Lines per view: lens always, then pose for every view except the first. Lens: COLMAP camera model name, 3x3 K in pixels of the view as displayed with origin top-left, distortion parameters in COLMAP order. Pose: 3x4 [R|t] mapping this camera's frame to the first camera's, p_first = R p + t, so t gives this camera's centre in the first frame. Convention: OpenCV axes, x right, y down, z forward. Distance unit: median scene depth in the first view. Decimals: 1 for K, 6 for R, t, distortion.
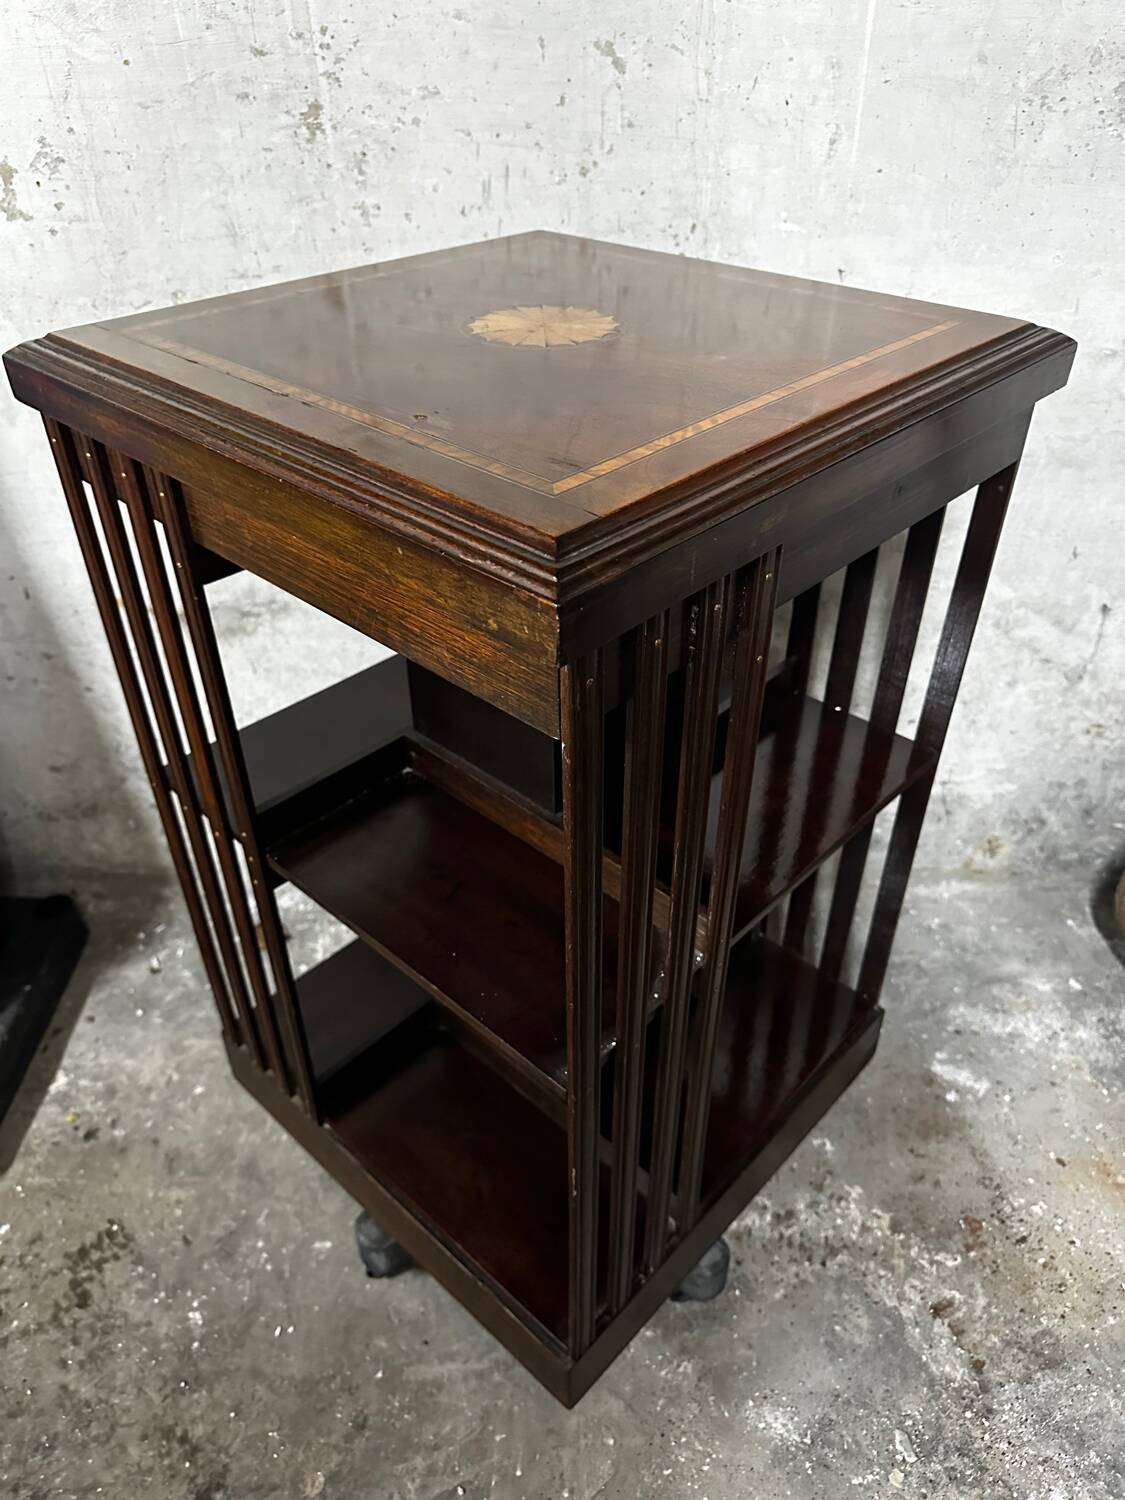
lens RADIAL K [[1075.5, 0, 567.1], [0, 1075.5, 747.4], [0, 0, 1]] dist [-0.014941, -0.000783]
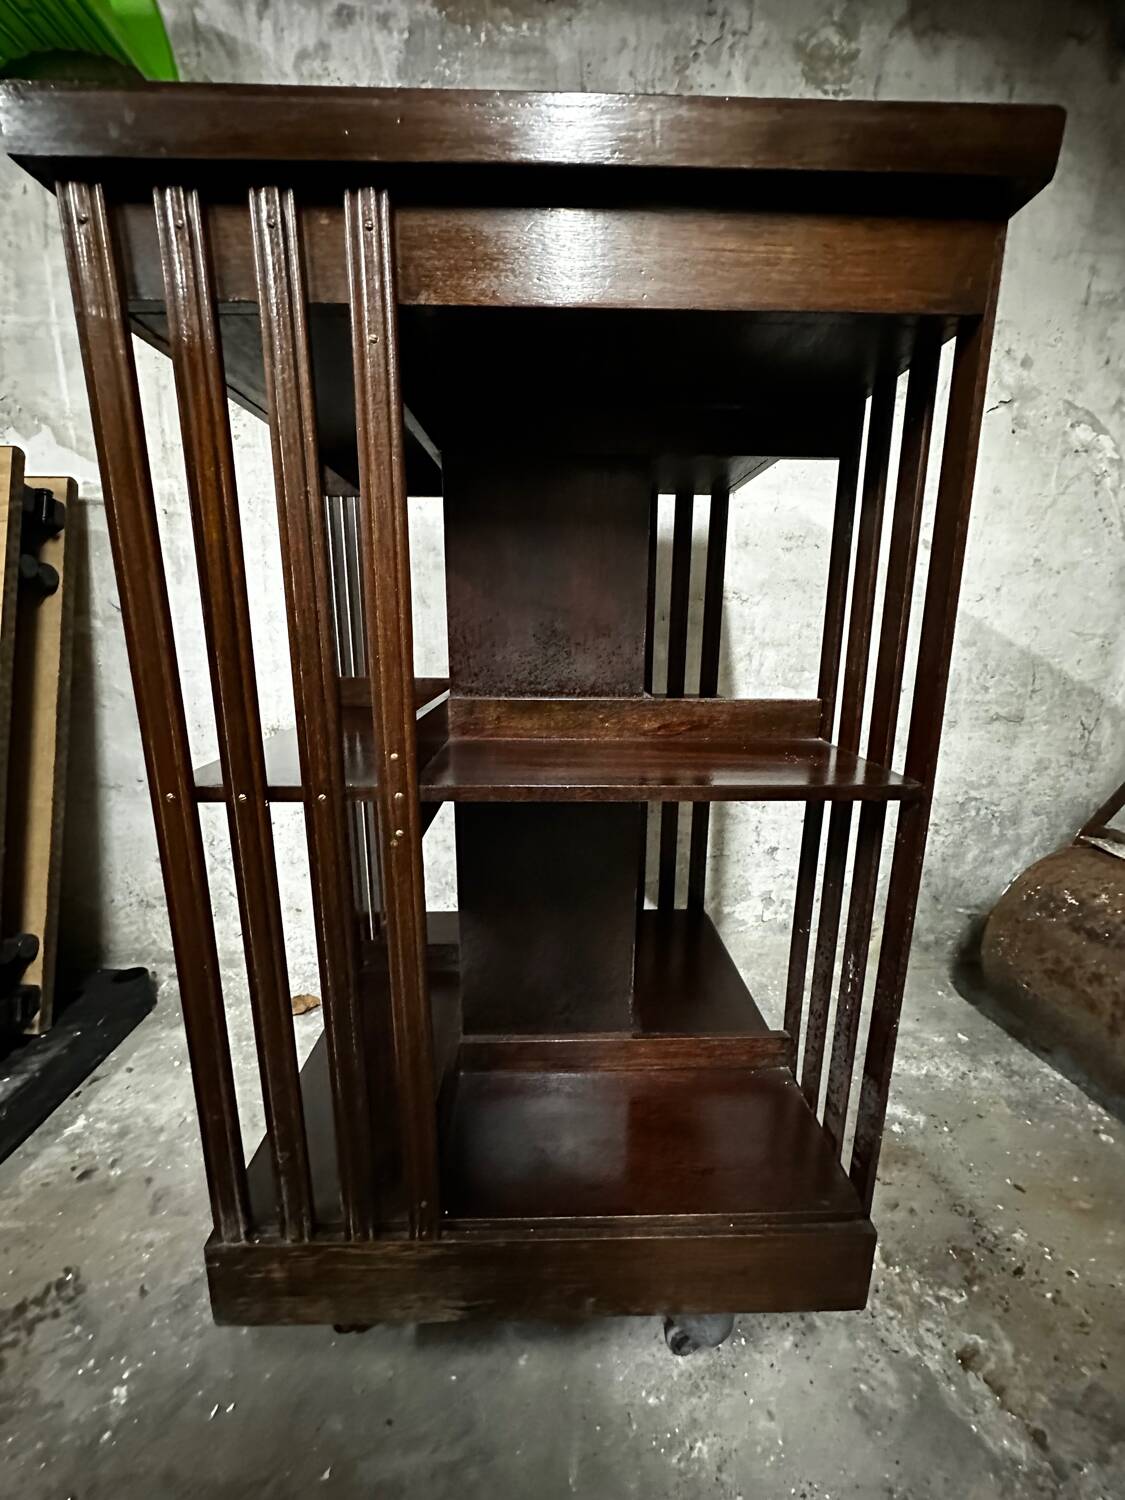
lens RADIAL K [[597.6, 0, 565.3], [0, 597.6, 748.7], [0, 0, 1]] dist [-0.003632, 0.000738]
pose [[0.998909, 0.018372, 0.042926, -0.022749], [0.000250, 0.917218, -0.398386, 0.244650], [-0.046692, 0.397963, 0.916213, 0.336652]]
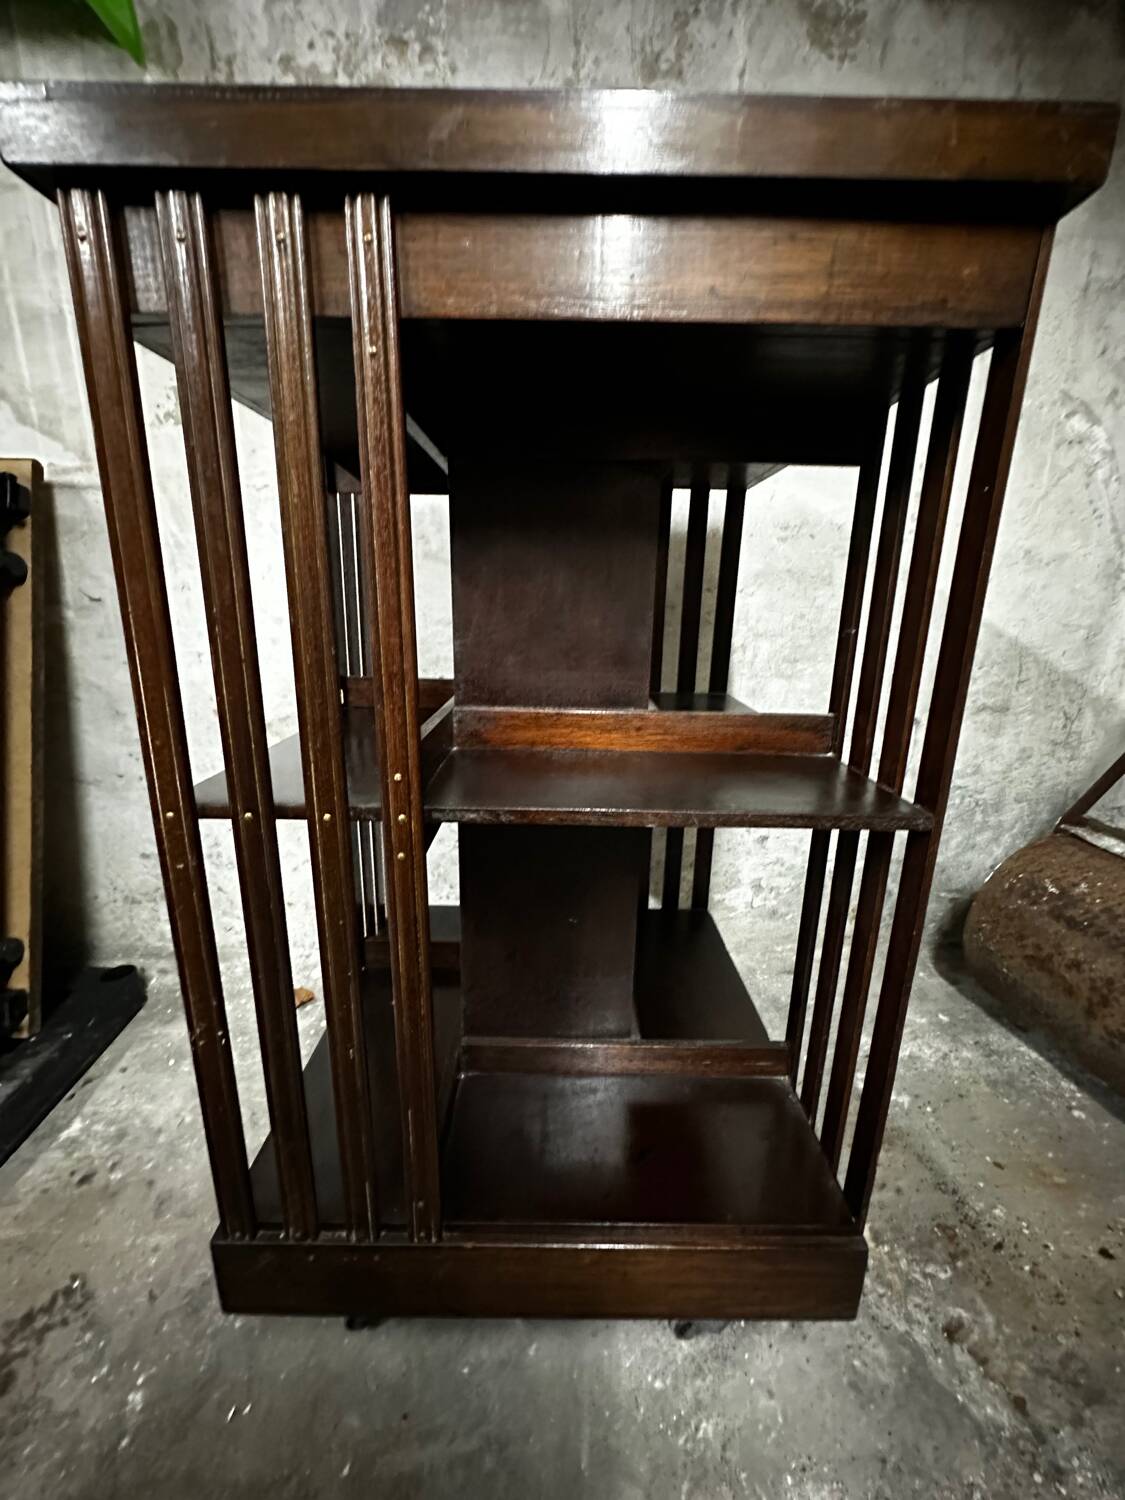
lens RADIAL K [[597.6, 0, 564.1], [0, 597.6, 748.6], [0, 0, 1]] dist [-0.003632, 0.000738]
pose [[0.997009, 0.010170, 0.076617, -0.044213], [0.017719, 0.934826, -0.354664, 0.213215], [-0.075230, 0.354961, 0.931849, 0.332290]]
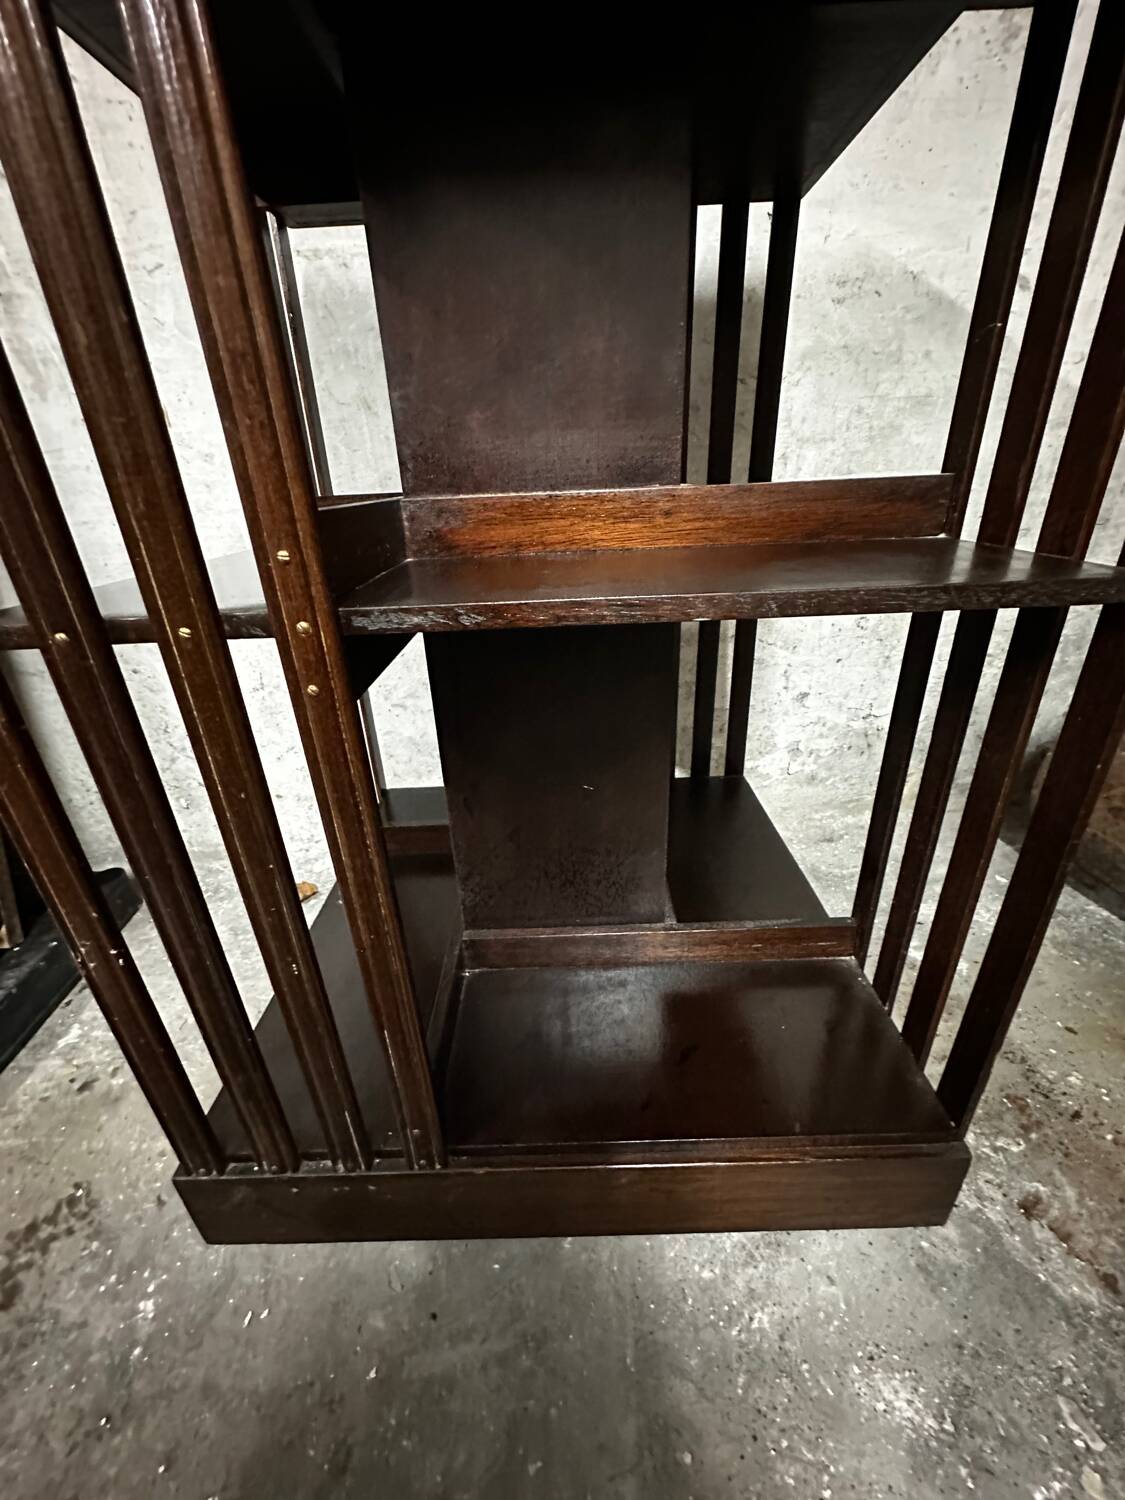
lens RADIAL K [[597.6, 0, 565.1], [0, 597.6, 749.2], [0, 0, 1]] dist [-0.003632, 0.000738]
pose [[0.997014, -0.057768, 0.051241, -0.030782], [0.066050, 0.981746, -0.178362, 0.214582], [-0.040002, 0.181214, 0.982630, 0.457783]]
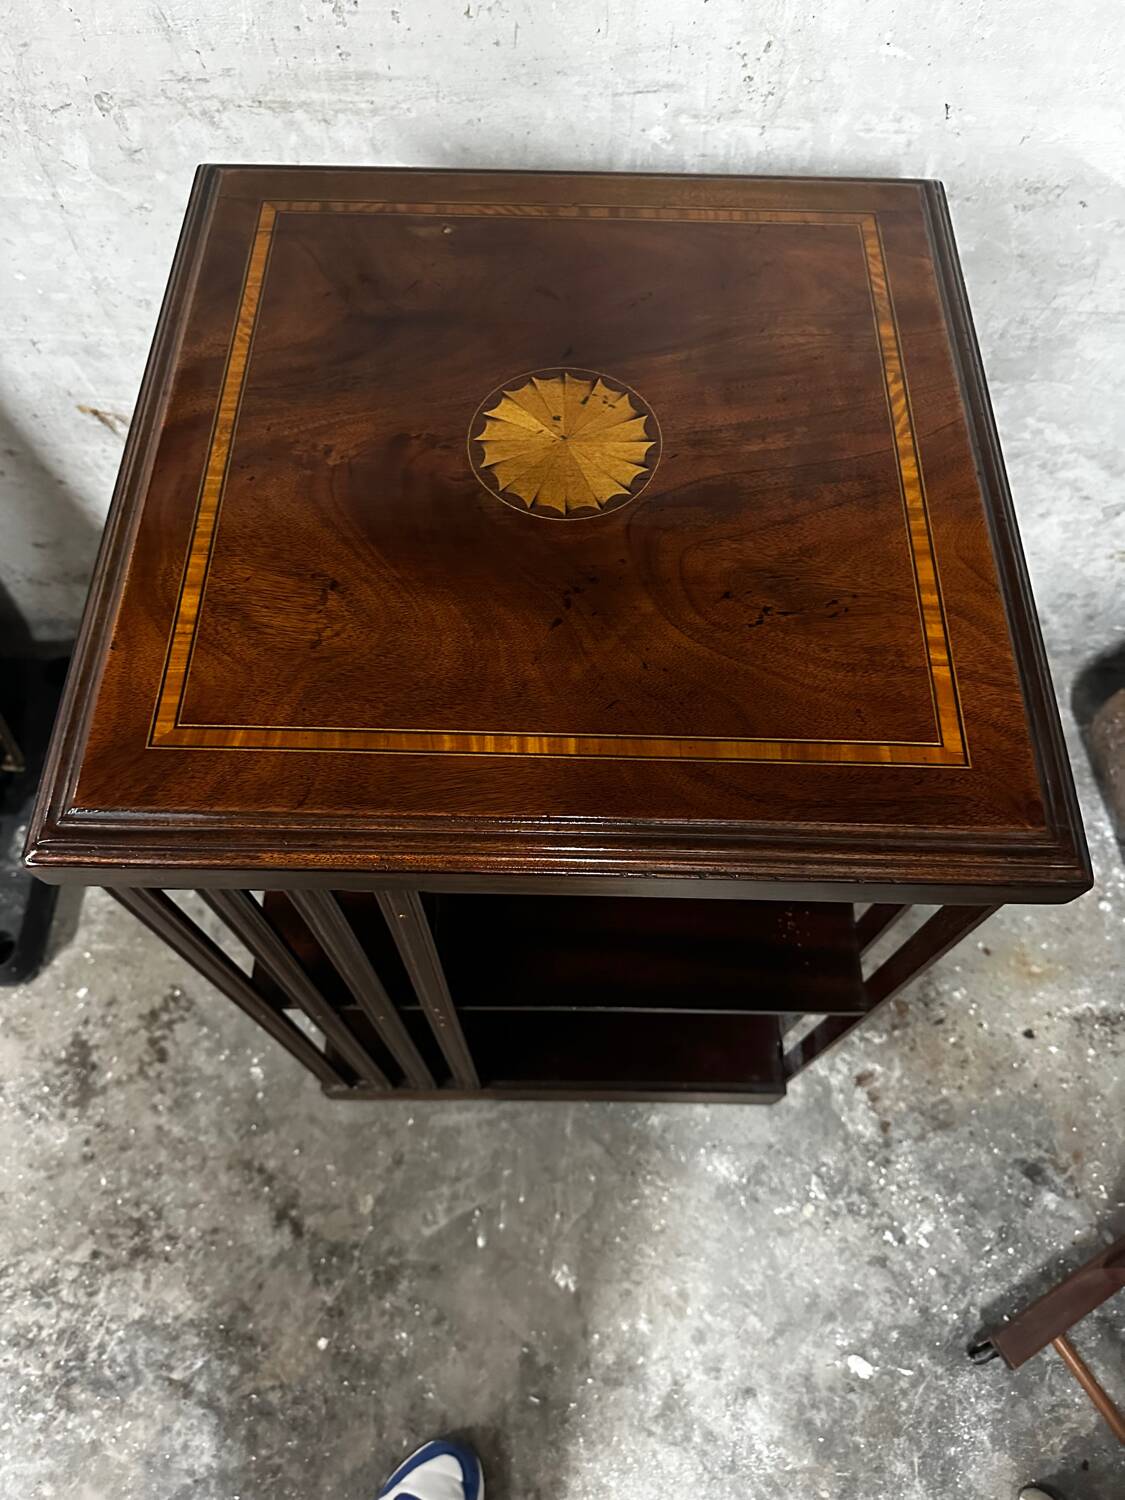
lens RADIAL K [[1075.5, 0, 555.5], [0, 1075.5, 754.4], [0, 0, 1]] dist [-0.014941, -0.000783]
pose [[0.999603, 0.023105, 0.016141, -0.032851], [-0.027978, 0.882724, 0.469058, -0.365764], [-0.003411, -0.469324, 0.883020, 0.081269]]
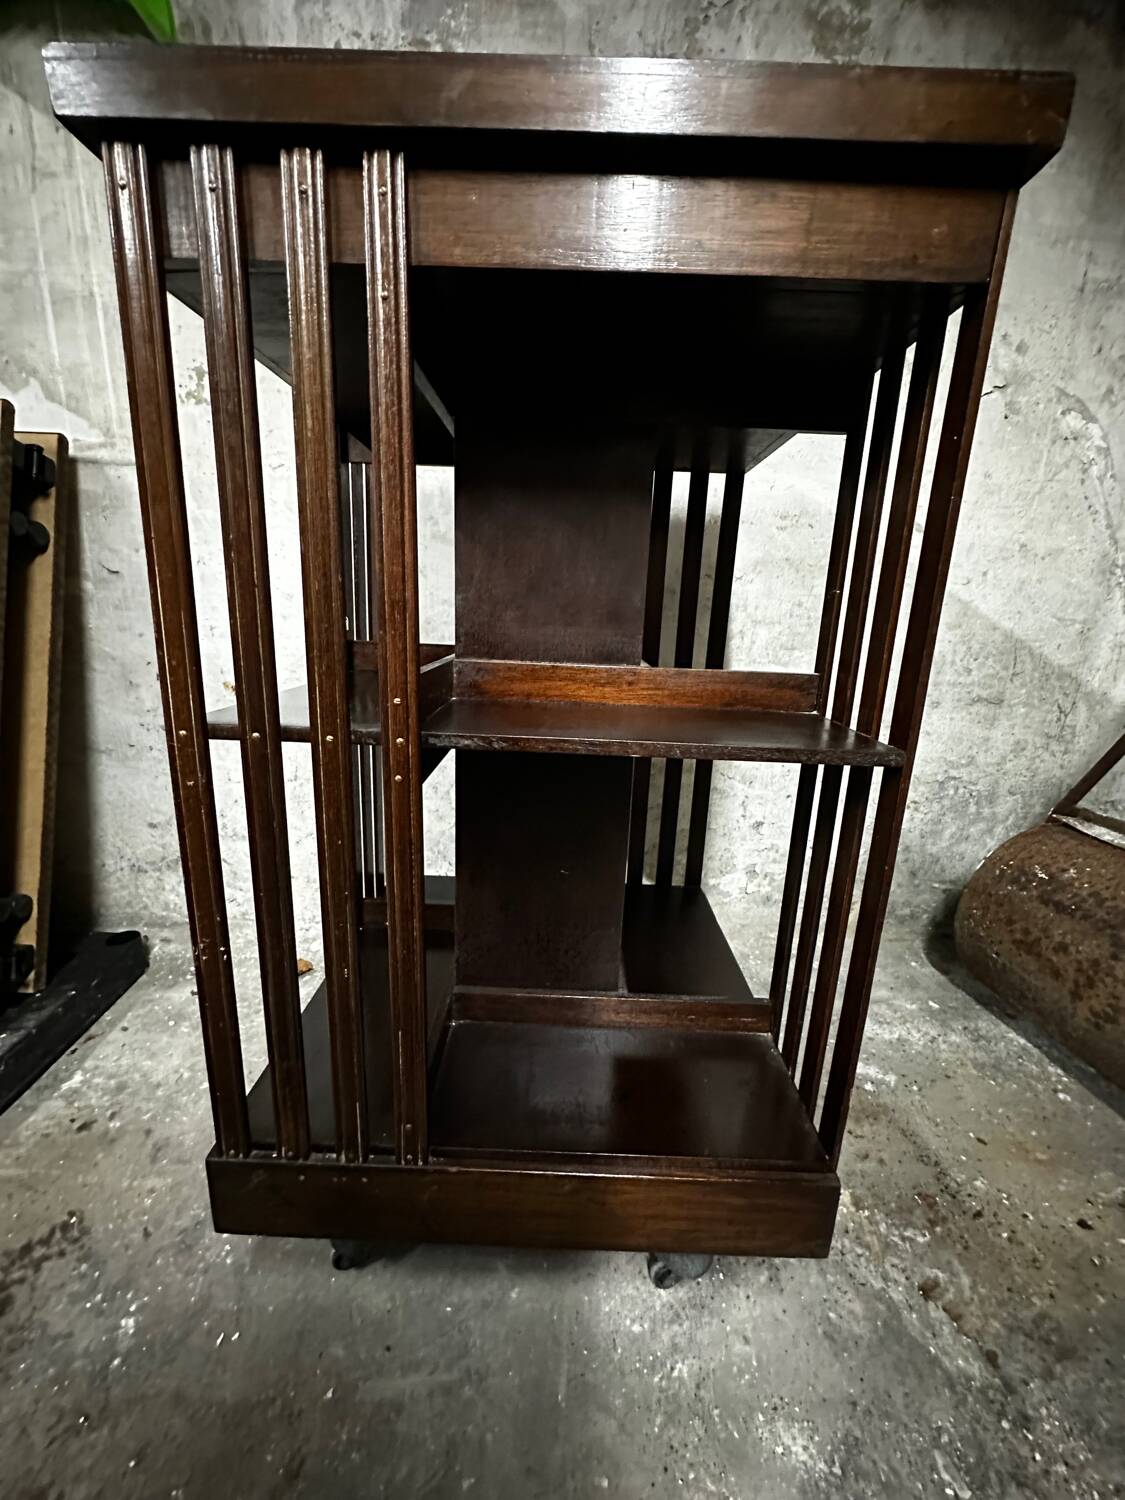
lens RADIAL K [[597.6, 0, 564.9], [0, 597.6, 748.9], [0, 0, 1]] dist [-0.003632, 0.000738]
pose [[0.997053, 0.035160, 0.068179, -0.035506], [-0.007572, 0.929545, -0.368632, 0.261395], [-0.076337, 0.367029, 0.927072, 0.330116]]
